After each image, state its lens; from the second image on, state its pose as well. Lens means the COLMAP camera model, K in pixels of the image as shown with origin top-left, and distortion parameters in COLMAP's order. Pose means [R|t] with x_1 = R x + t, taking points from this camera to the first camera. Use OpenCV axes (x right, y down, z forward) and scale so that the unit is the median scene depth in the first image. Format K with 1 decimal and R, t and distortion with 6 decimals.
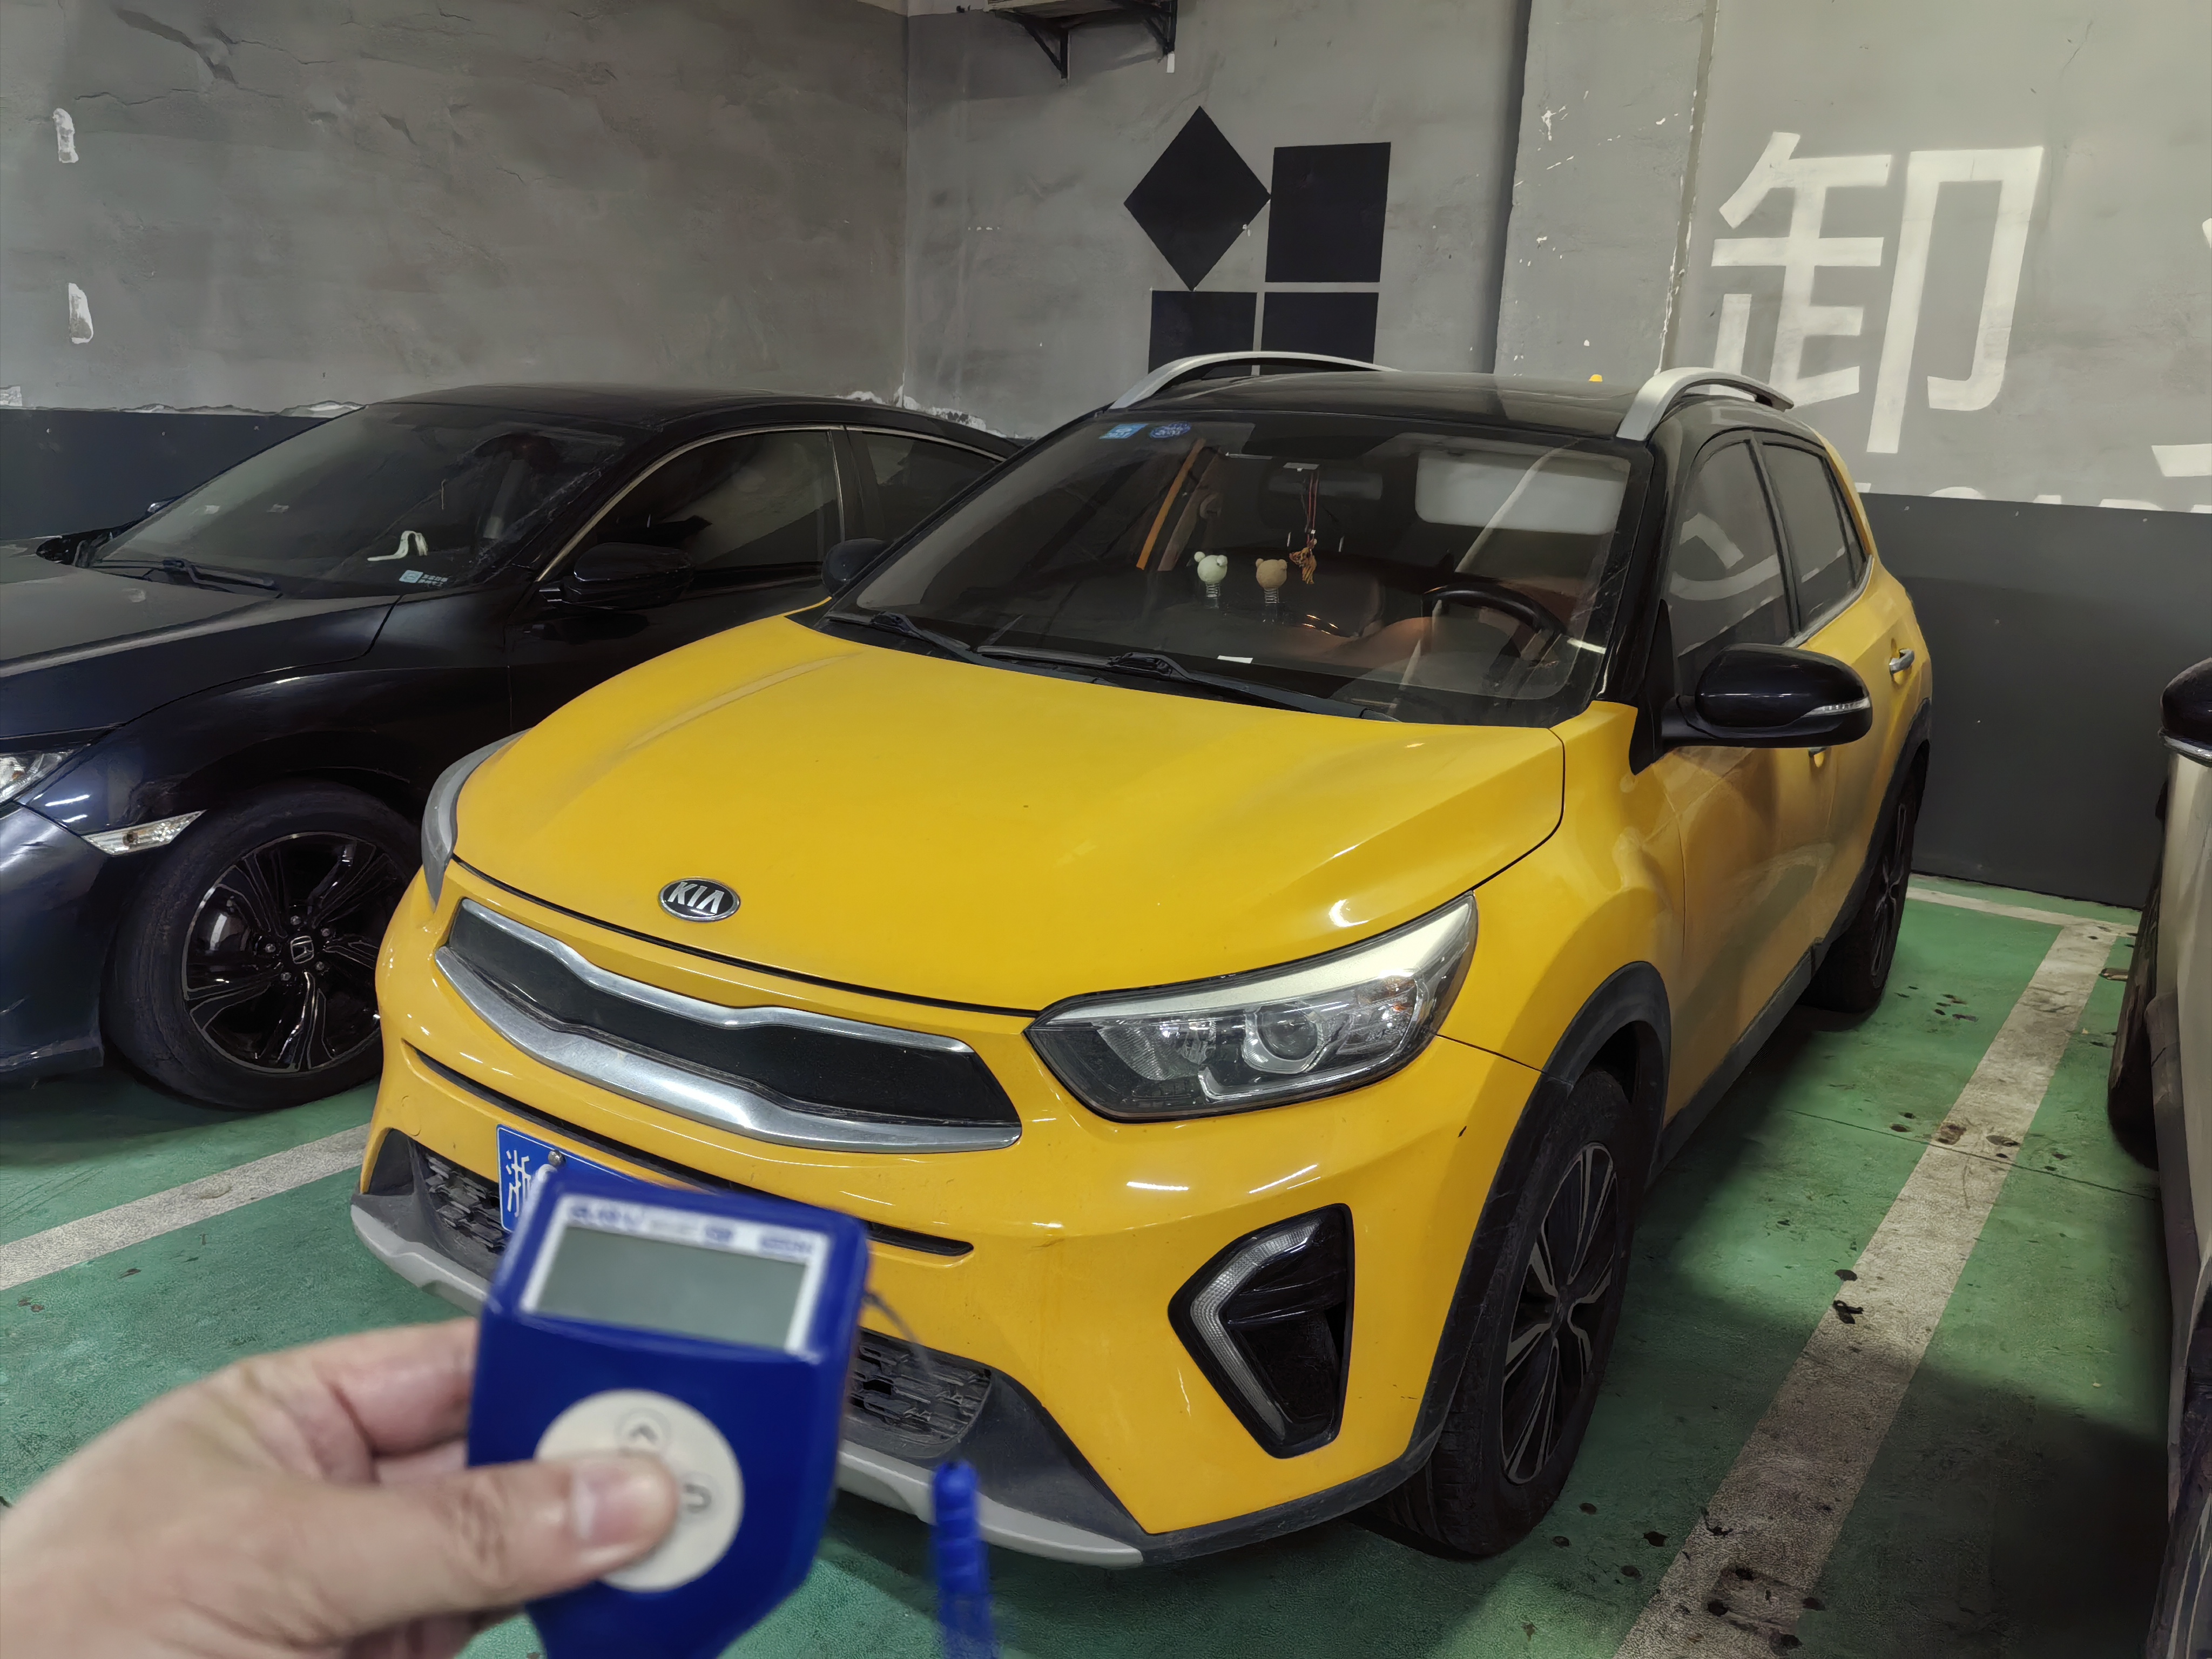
lens RADIAL K [[1784.1, 0, 1094.3], [0, 1784.1, 836.6], [0, 0, 1]] dist [0.030332, -0.030043]
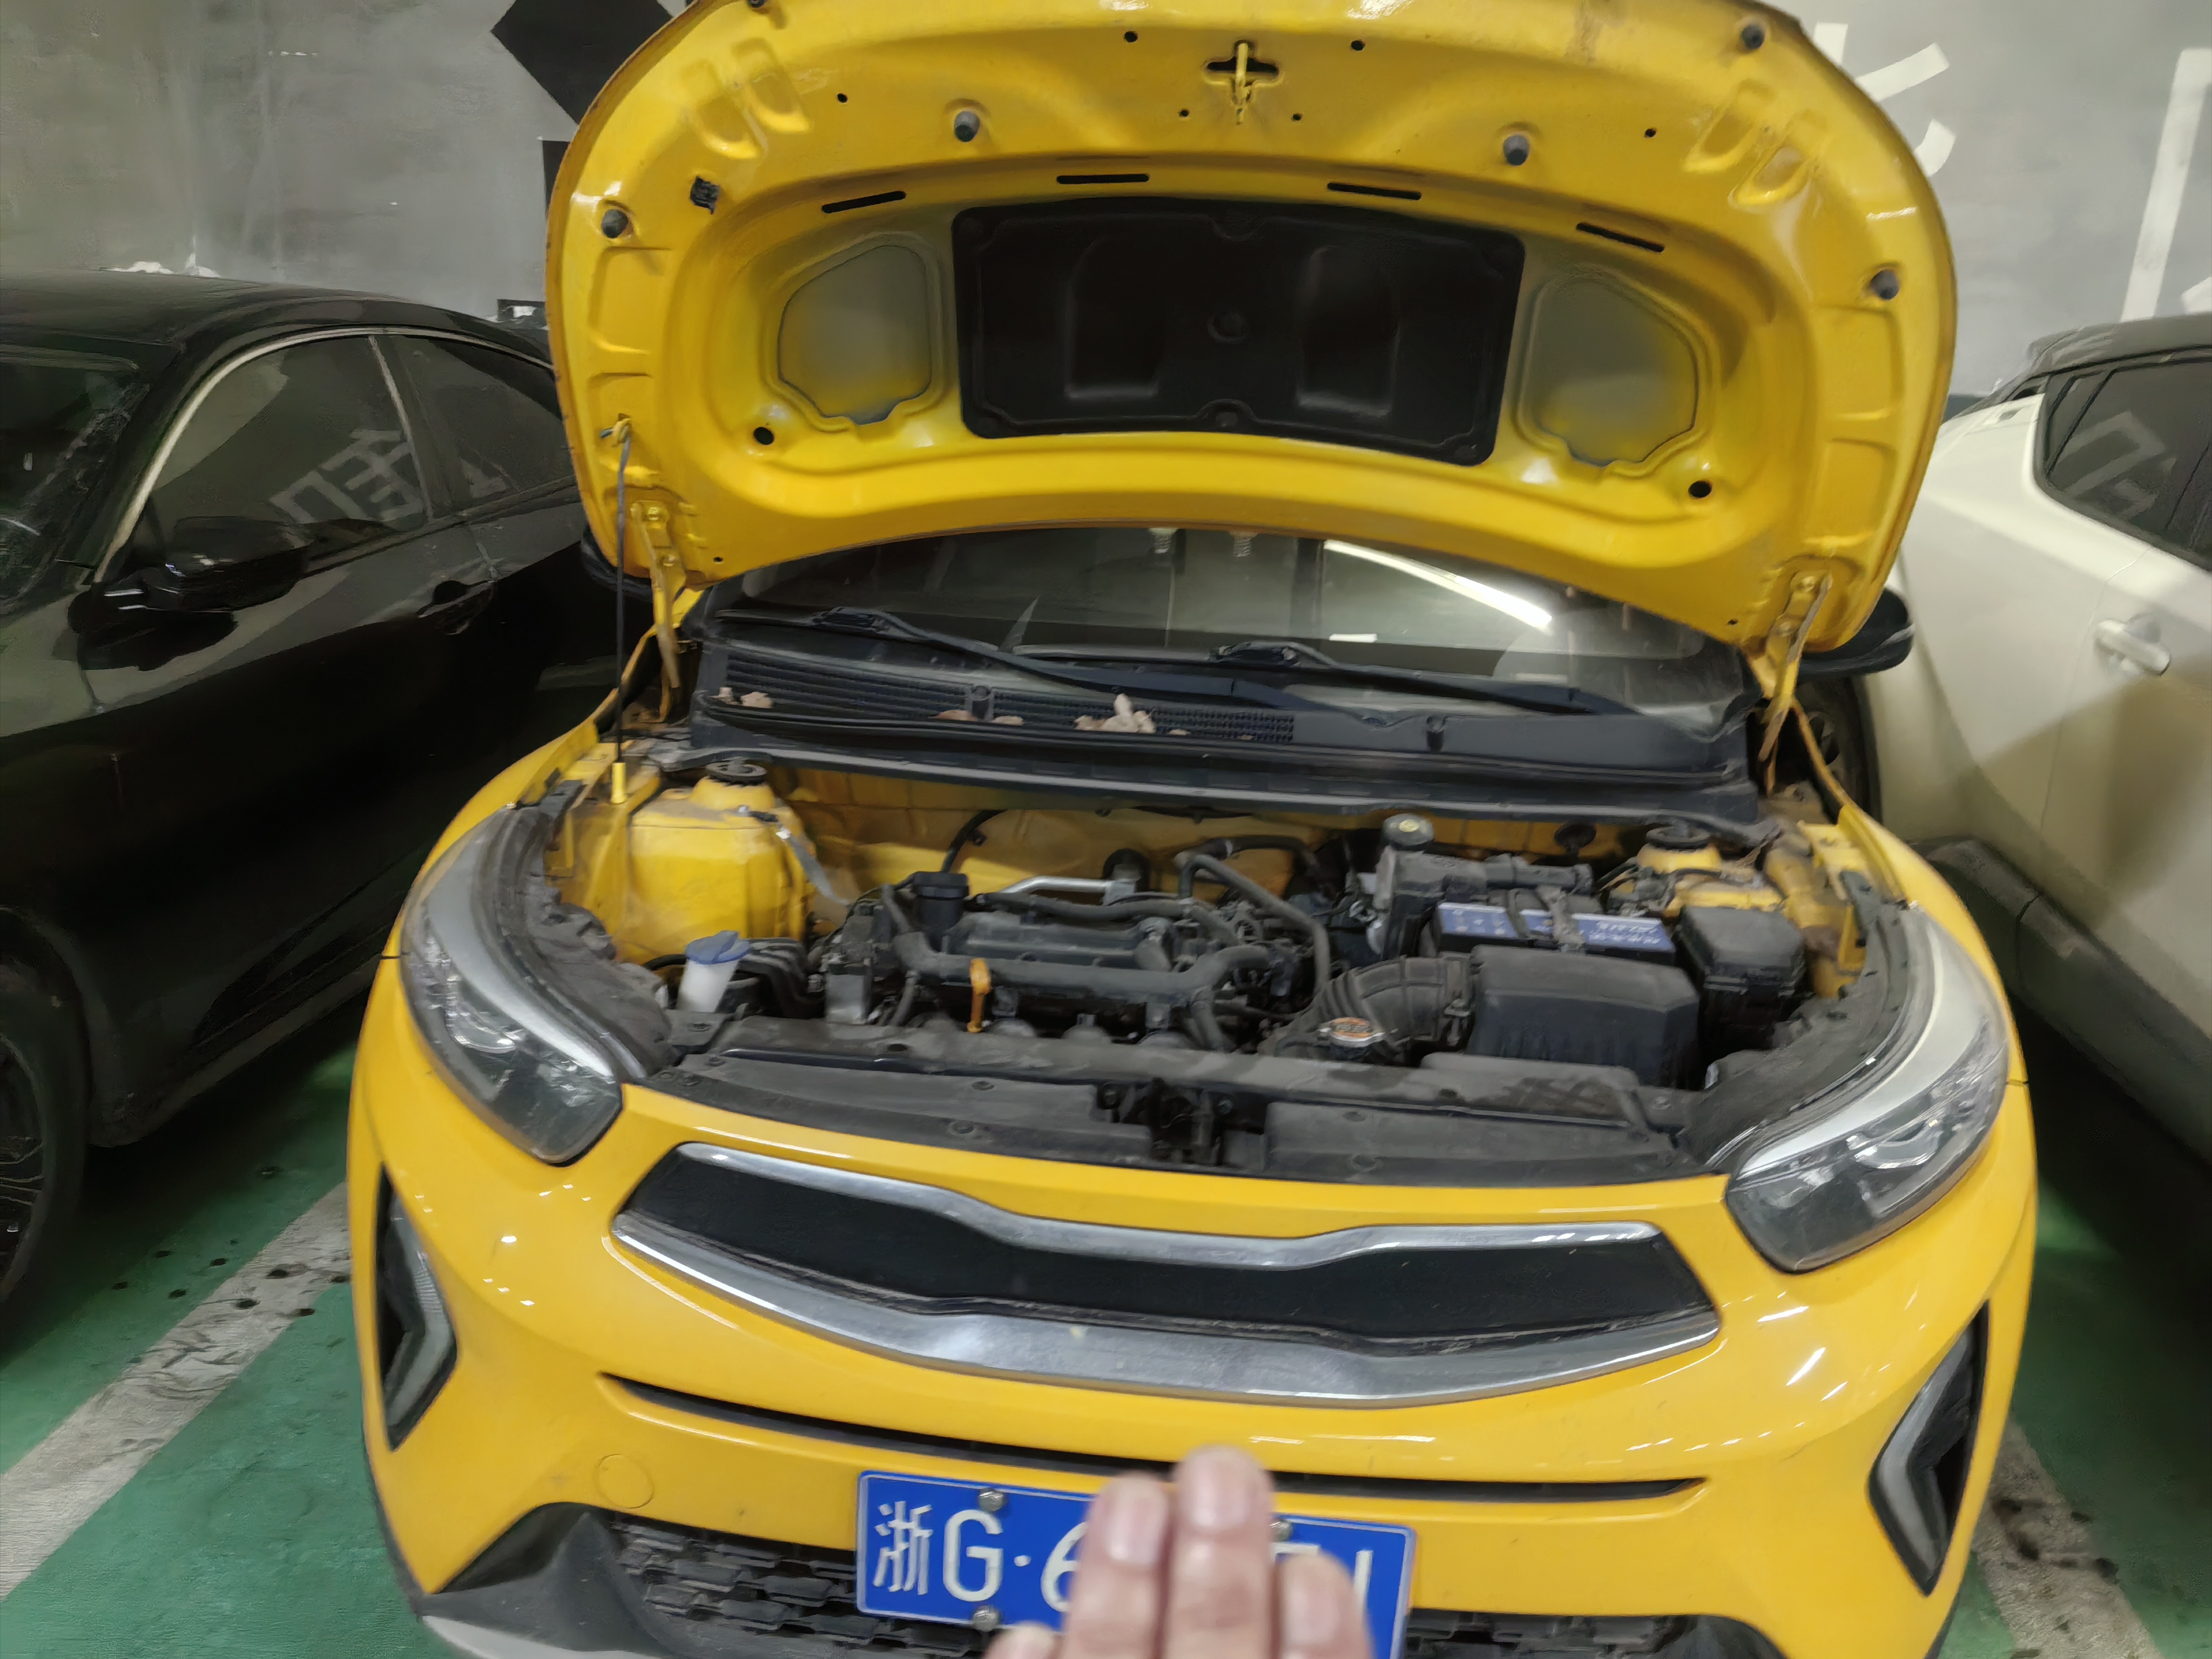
lens RADIAL K [[1784.1, 0, 1094.3], [0, 1784.1, 836.6], [0, 0, 1]] dist [0.030332, -0.030043]
pose [[0.883260, -0.148142, 0.444866, -0.203912], [0.112270, 0.987997, 0.106100, -0.053243], [-0.455244, -0.043768, 0.889290, 0.146861]]
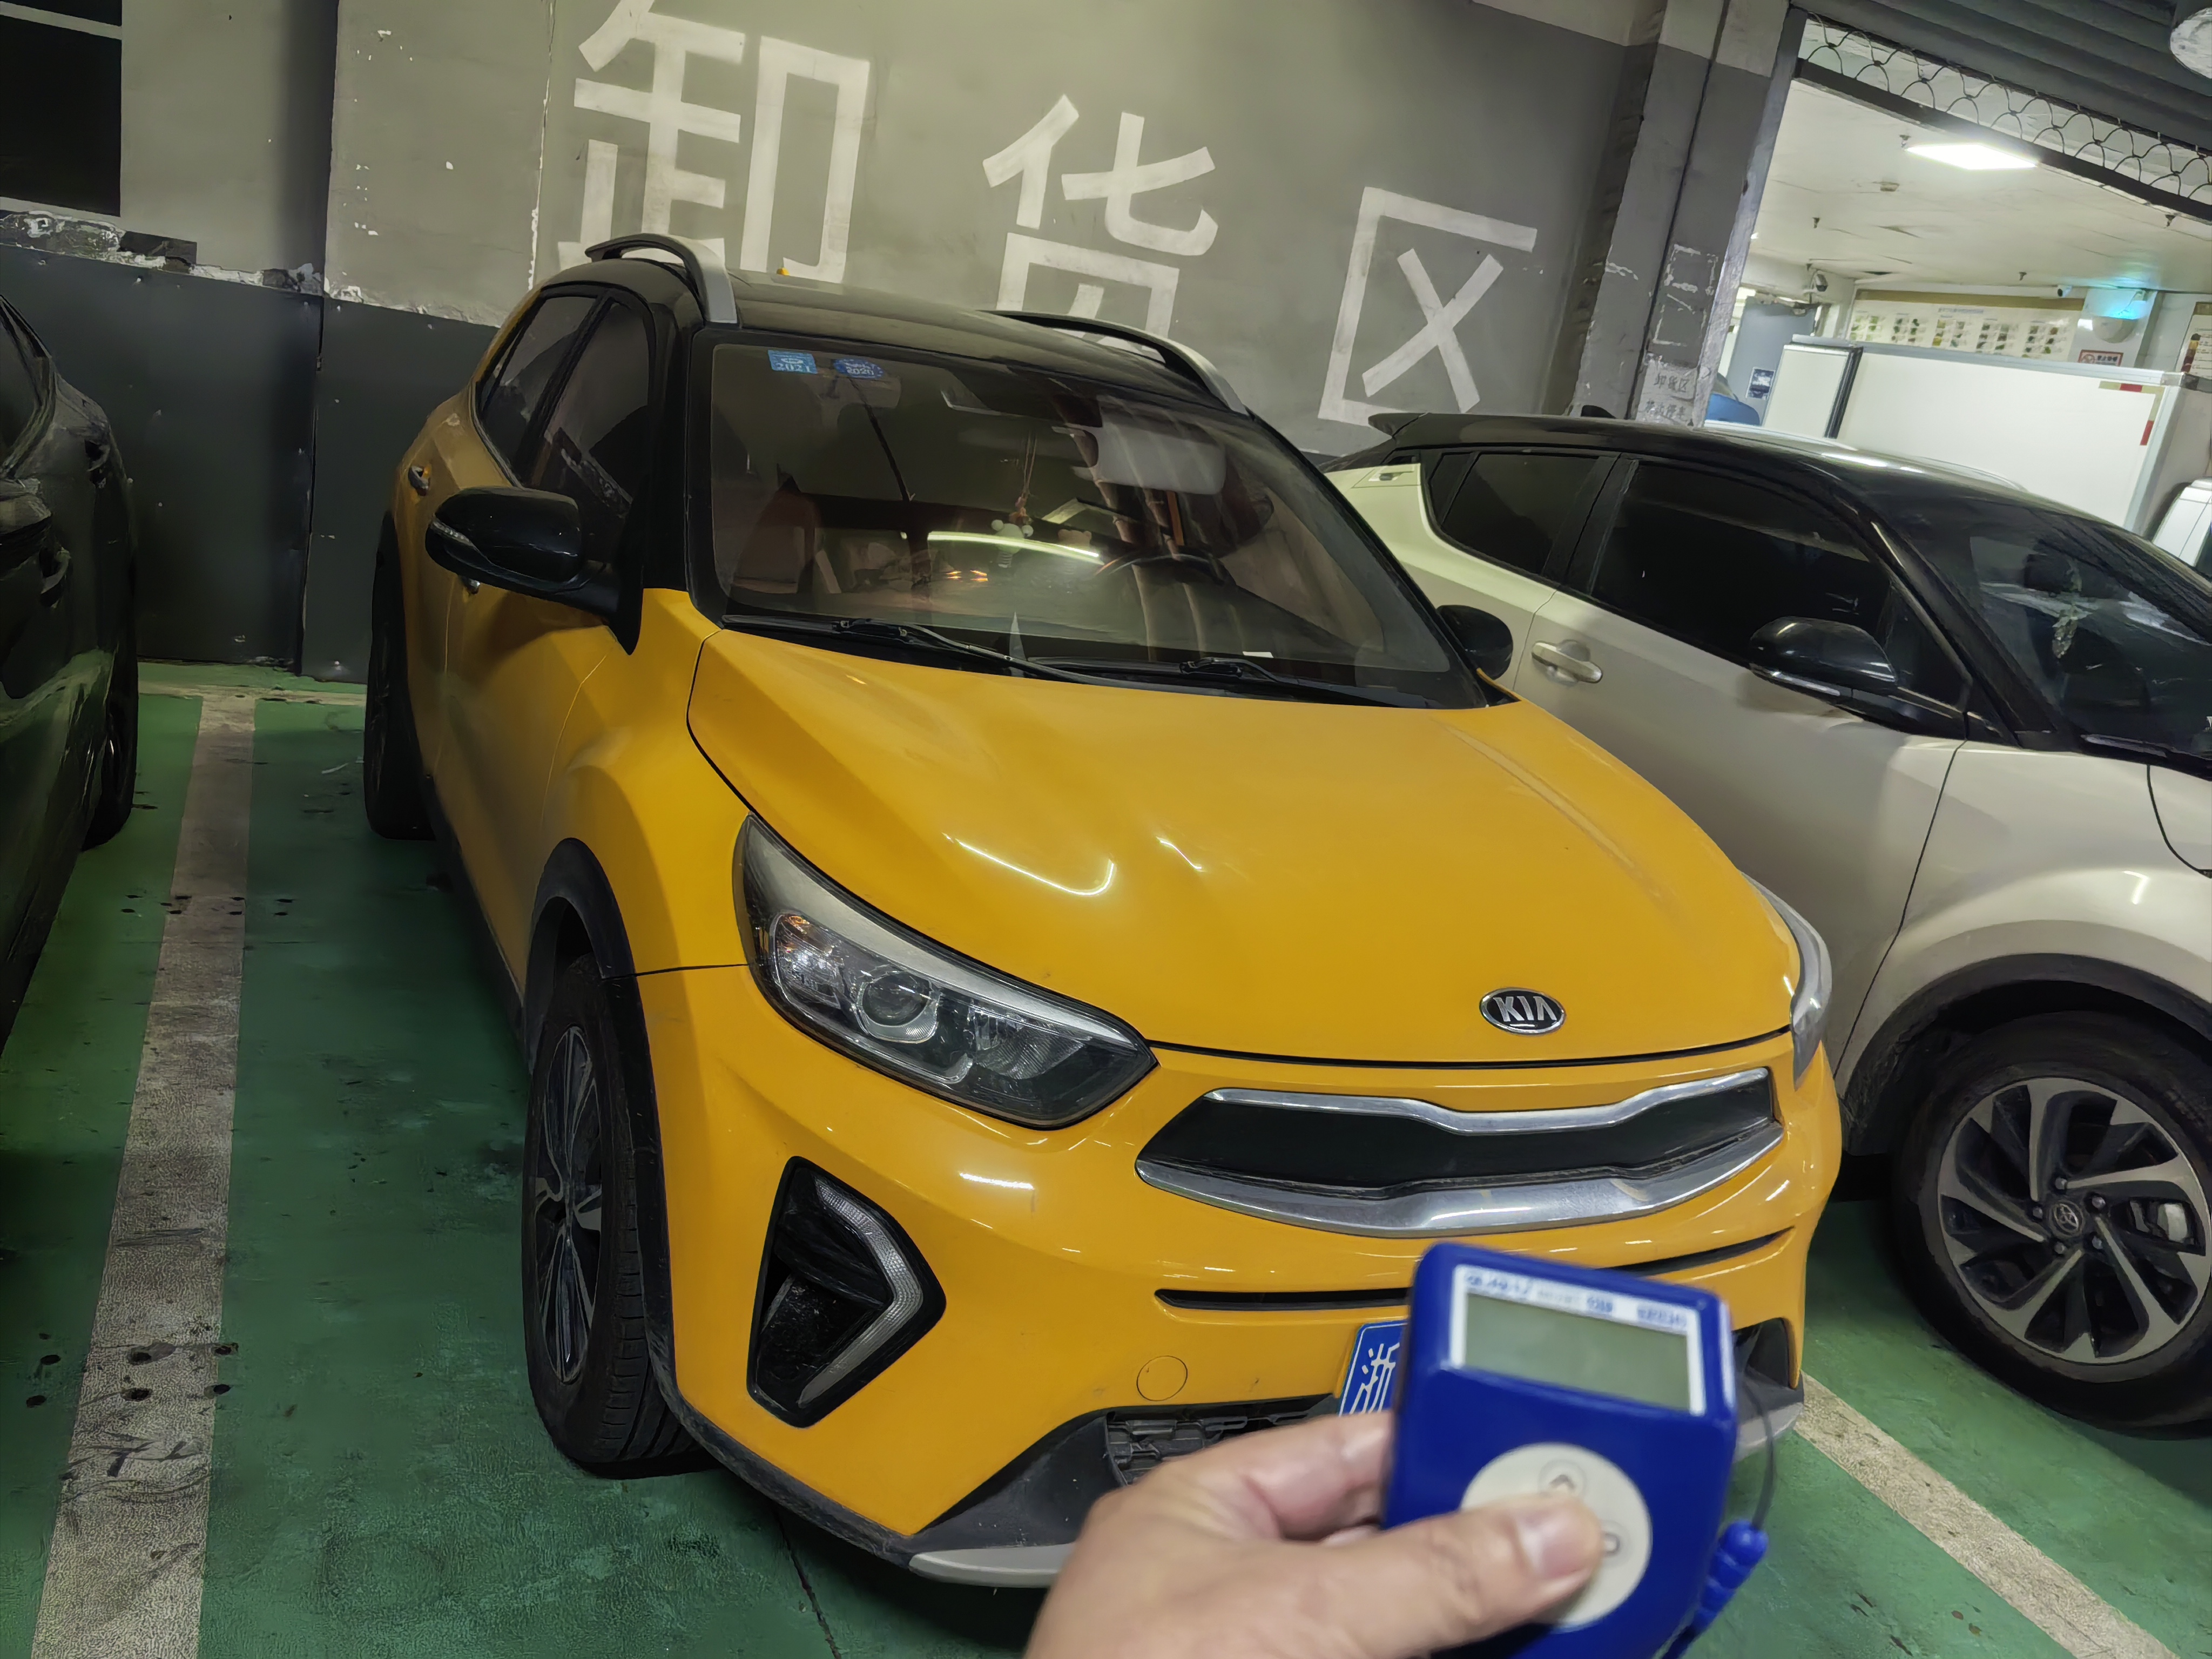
lens RADIAL K [[1781.3, 0, 1119.4], [0, 1781.3, 877.3], [0, 0, 1]] dist [0.004556, 0.006359]
pose [[0.492461, -0.204770, 0.845903, -0.420432], [0.065278, 0.977881, 0.198715, -0.089517], [-0.867883, -0.042641, 0.494935, 0.269520]]
